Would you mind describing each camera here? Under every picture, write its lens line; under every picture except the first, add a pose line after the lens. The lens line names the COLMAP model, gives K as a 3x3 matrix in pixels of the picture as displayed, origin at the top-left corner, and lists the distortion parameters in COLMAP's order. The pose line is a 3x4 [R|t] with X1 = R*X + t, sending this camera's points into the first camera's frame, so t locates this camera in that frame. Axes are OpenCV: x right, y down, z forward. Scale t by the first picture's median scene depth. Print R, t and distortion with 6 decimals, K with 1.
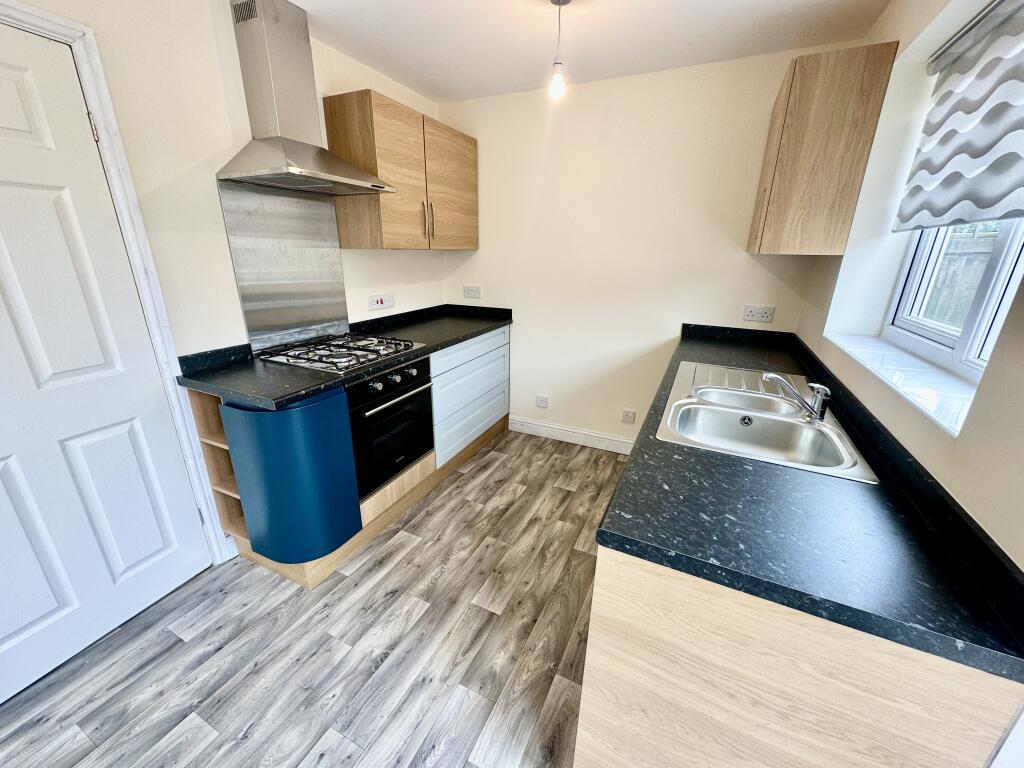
lens RADIAL K [[406.9, 0, 507.7], [0, 406.9, 385.2], [0, 0, 1]] dist [-0.004491, 0.000434]
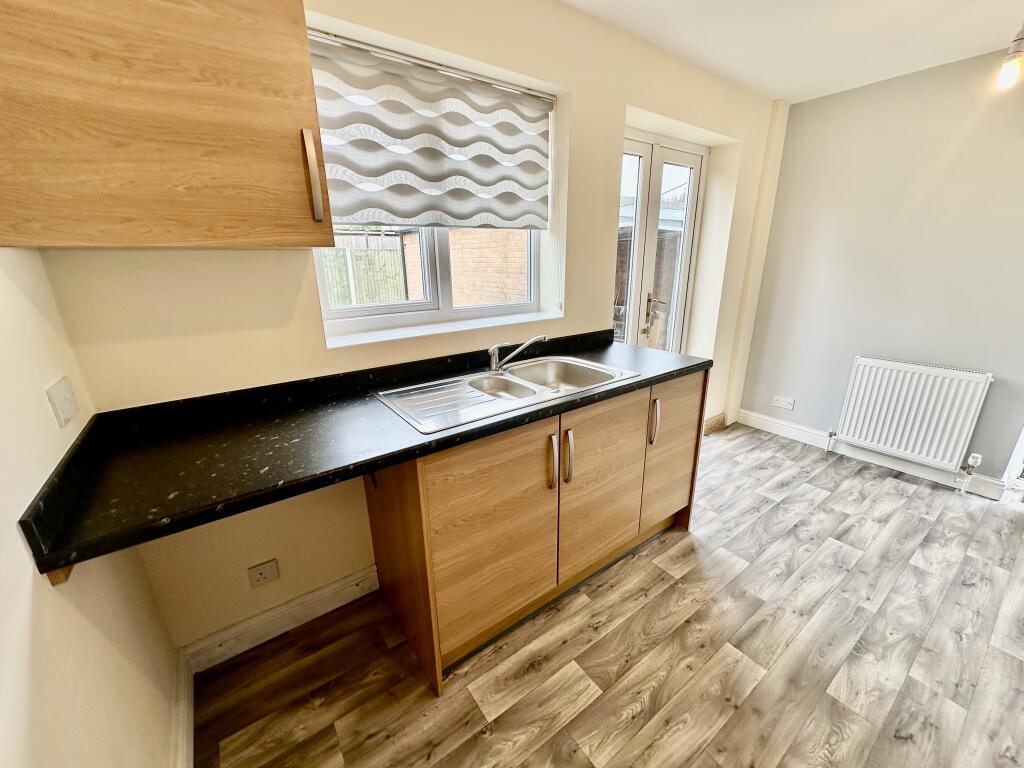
lens RADIAL K [[406.9, 0, 503.6], [0, 406.9, 388.2], [0, 0, 1]] dist [-0.004491, 0.000434]
pose [[-0.878824, -0.148244, 0.453534, 0.092065], [0.153690, 0.811907, 0.563193, -0.477413], [-0.451717, 0.564651, -0.690739, 1.493012]]
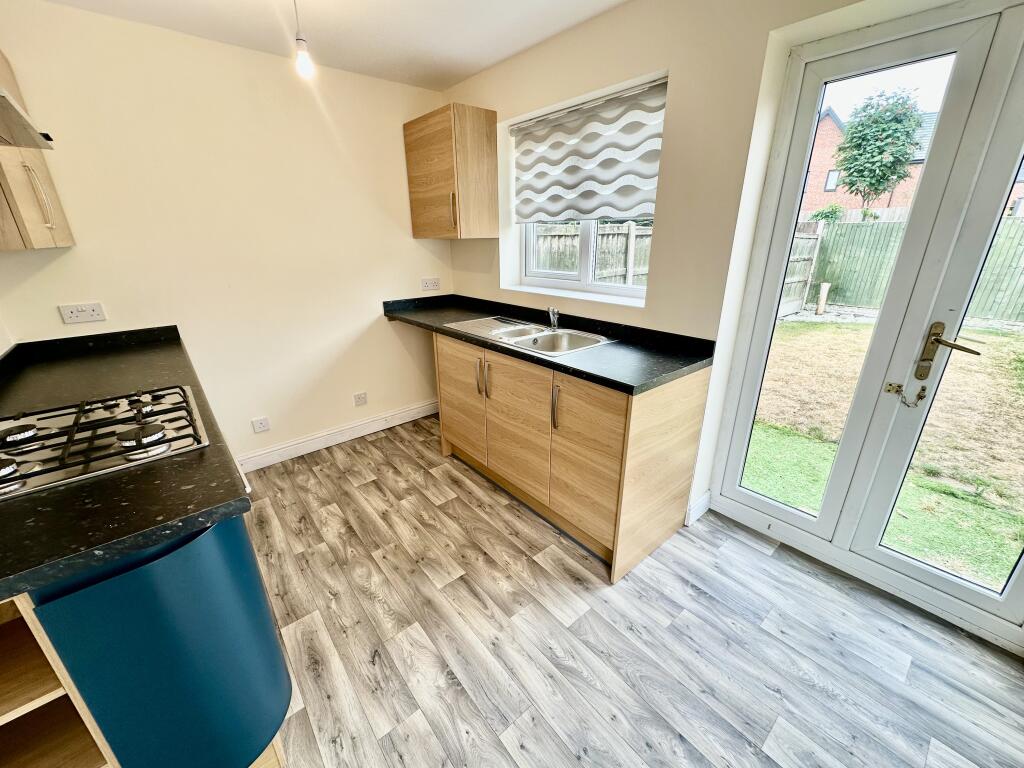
lens RADIAL K [[406.9, 0, 512.8], [0, 406.9, 385.6], [0, 0, 1]] dist [-0.004491, 0.000434]
pose [[0.406506, -0.334756, 0.850112, -0.717047], [0.307220, 0.926362, 0.217876, -0.106340], [-0.860447, 0.172604, 0.479415, 0.262680]]
